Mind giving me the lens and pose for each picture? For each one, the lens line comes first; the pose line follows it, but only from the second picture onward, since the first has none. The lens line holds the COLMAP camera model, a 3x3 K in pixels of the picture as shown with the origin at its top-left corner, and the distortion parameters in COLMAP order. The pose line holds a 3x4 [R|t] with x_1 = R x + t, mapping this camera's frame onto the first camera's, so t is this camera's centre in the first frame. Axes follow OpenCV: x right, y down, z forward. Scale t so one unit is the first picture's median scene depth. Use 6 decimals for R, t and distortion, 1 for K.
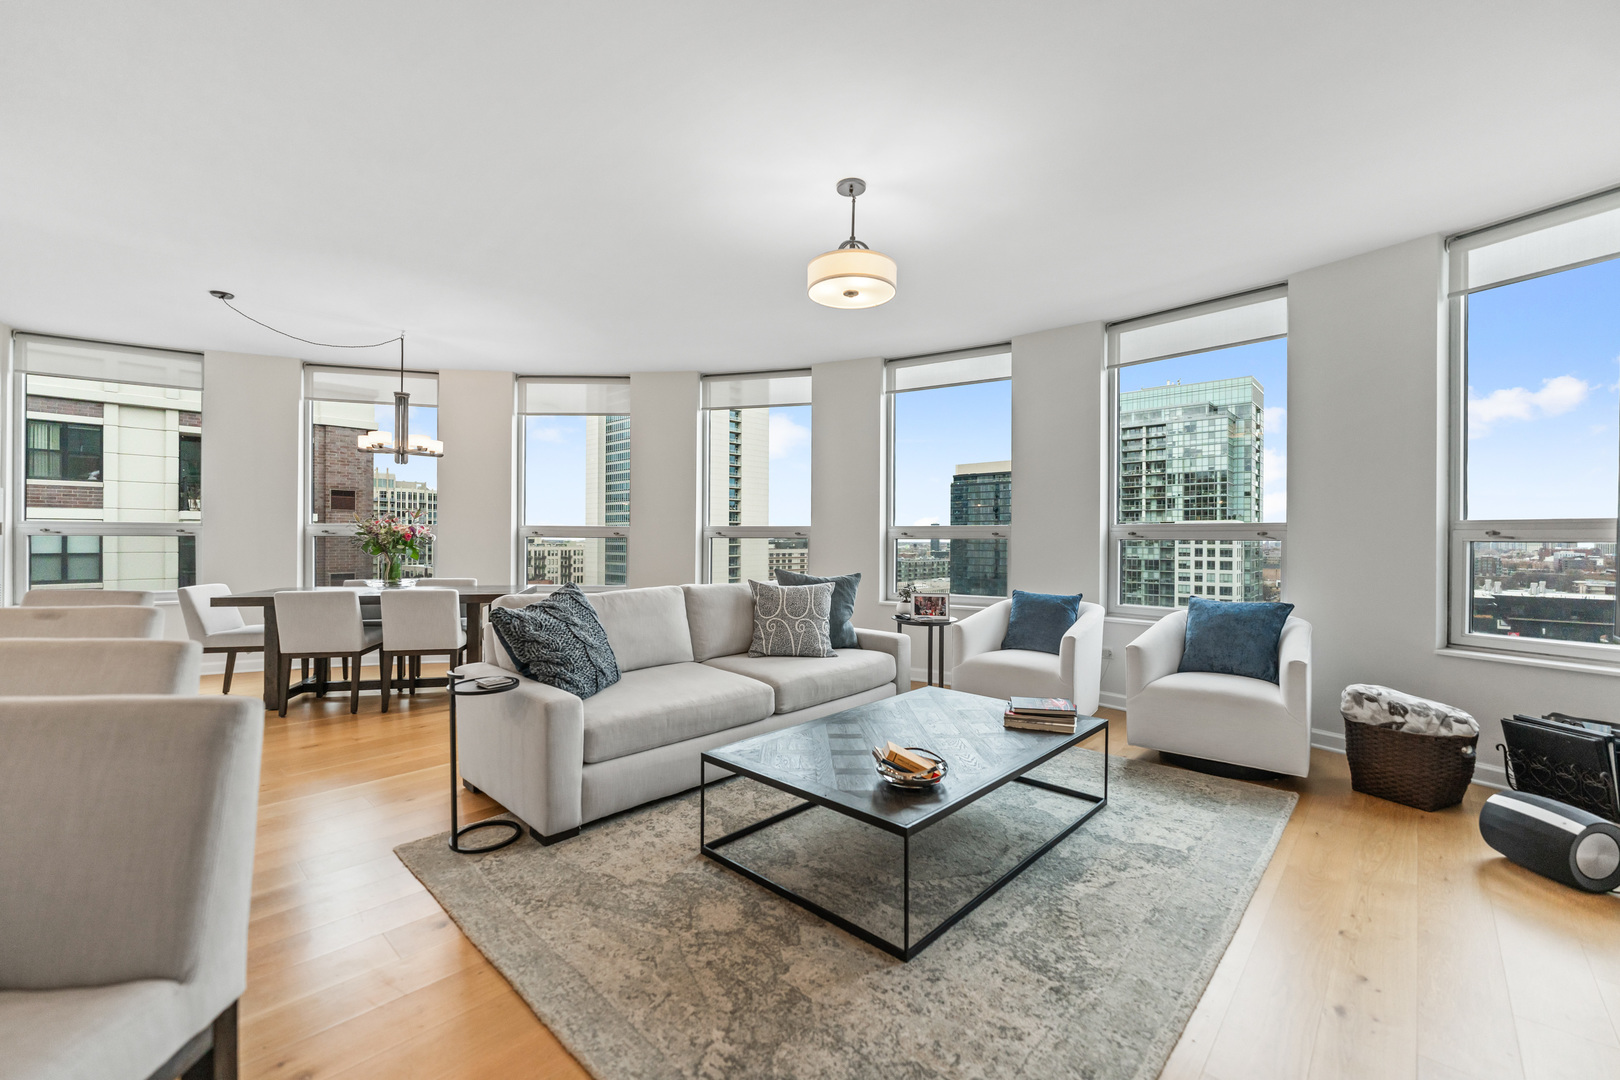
lens RADIAL K [[665.3, 0, 796.9], [0, 665.3, 550.2], [0, 0, 1]] dist [-0.012616, 0.002501]
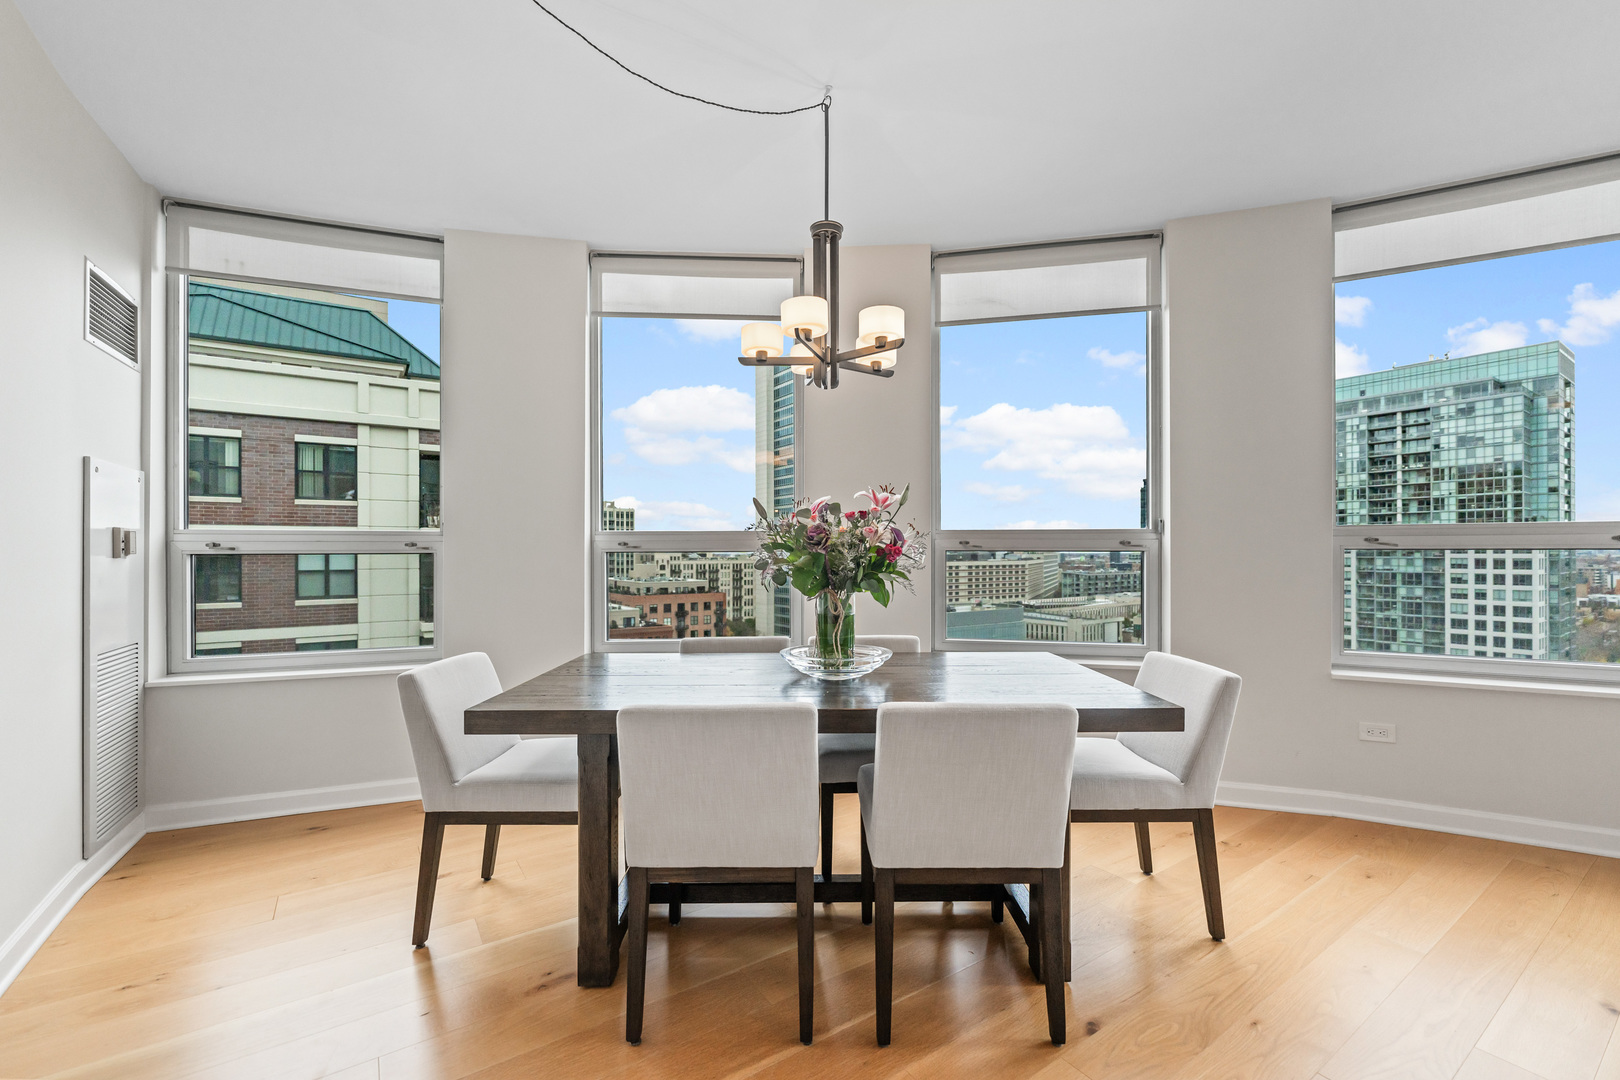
lens RADIAL K [[665.3, 0, 798.9], [0, 665.3, 560.9], [0, 0, 1]] dist [-0.012616, 0.002501]
pose [[0.972167, -0.004661, -0.234244, -0.129335], [0.003982, 0.999986, -0.003370, -0.003465], [0.234257, 0.002343, 0.972172, 0.142633]]
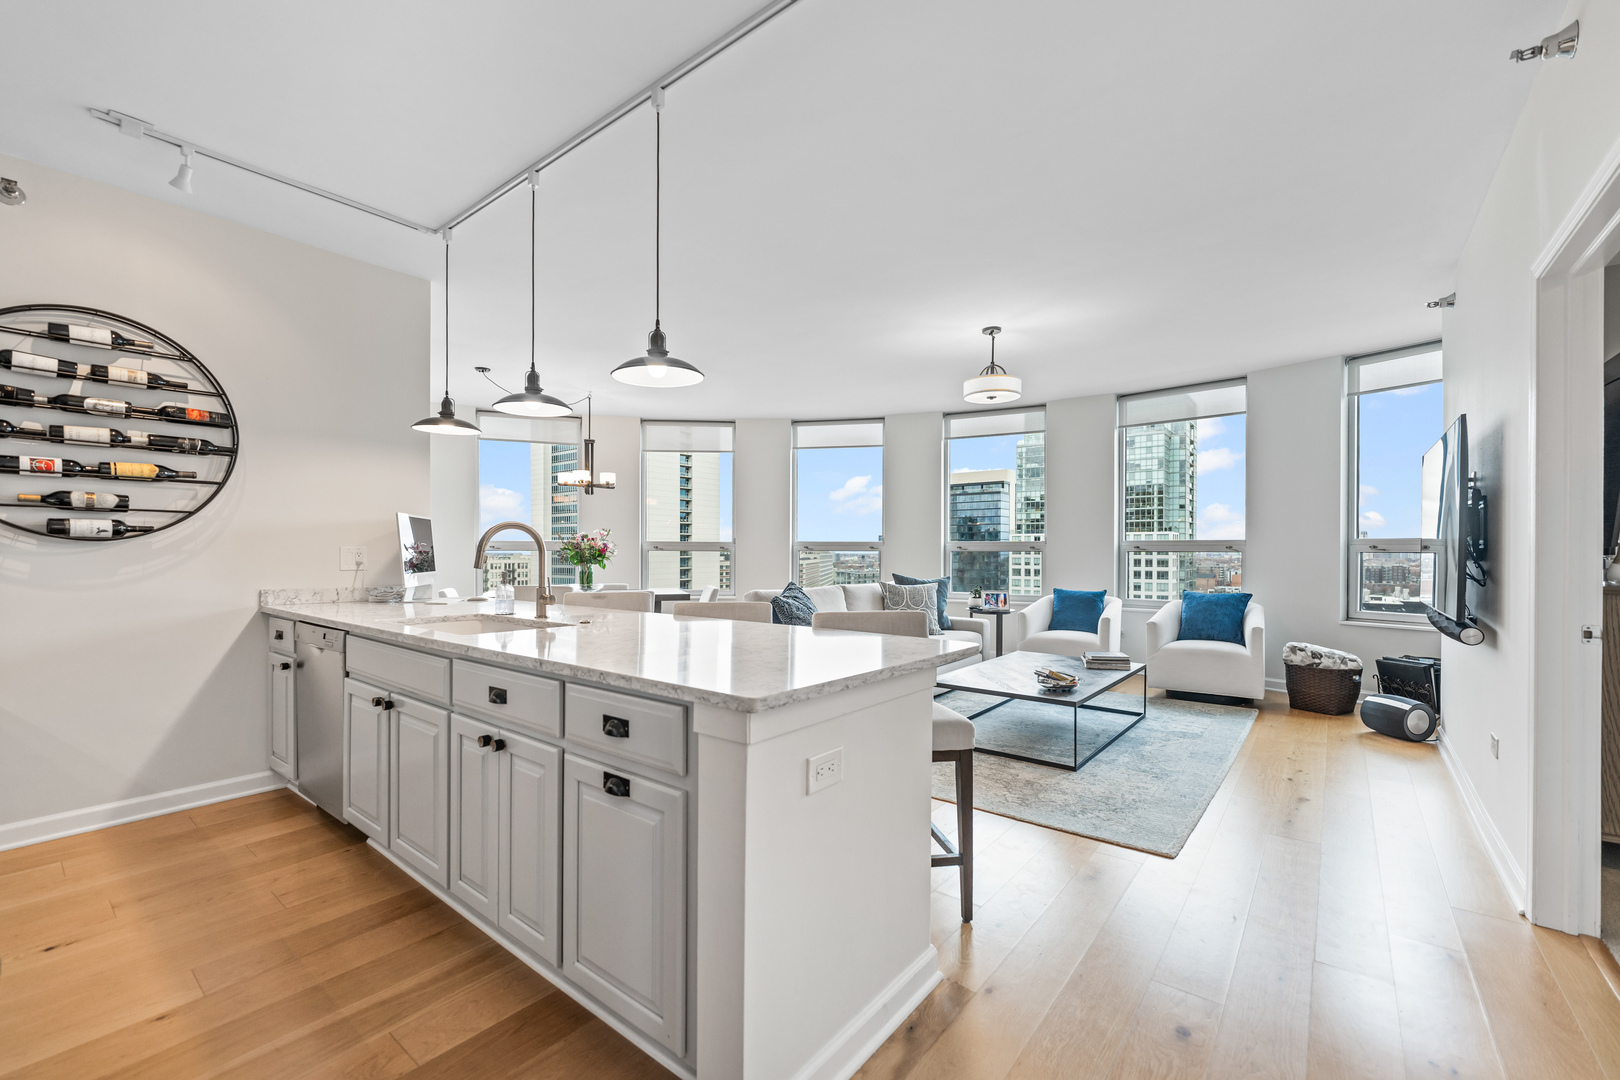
lens RADIAL K [[665.3, 0, 787.0], [0, 665.3, 566.3], [0, 0, 1]] dist [-0.012616, 0.002501]
pose [[0.998084, -0.004480, 0.061706, -0.078401], [0.004082, 0.999970, 0.006563, 0.000646], [-0.061733, -0.006299, 0.998073, -0.086676]]
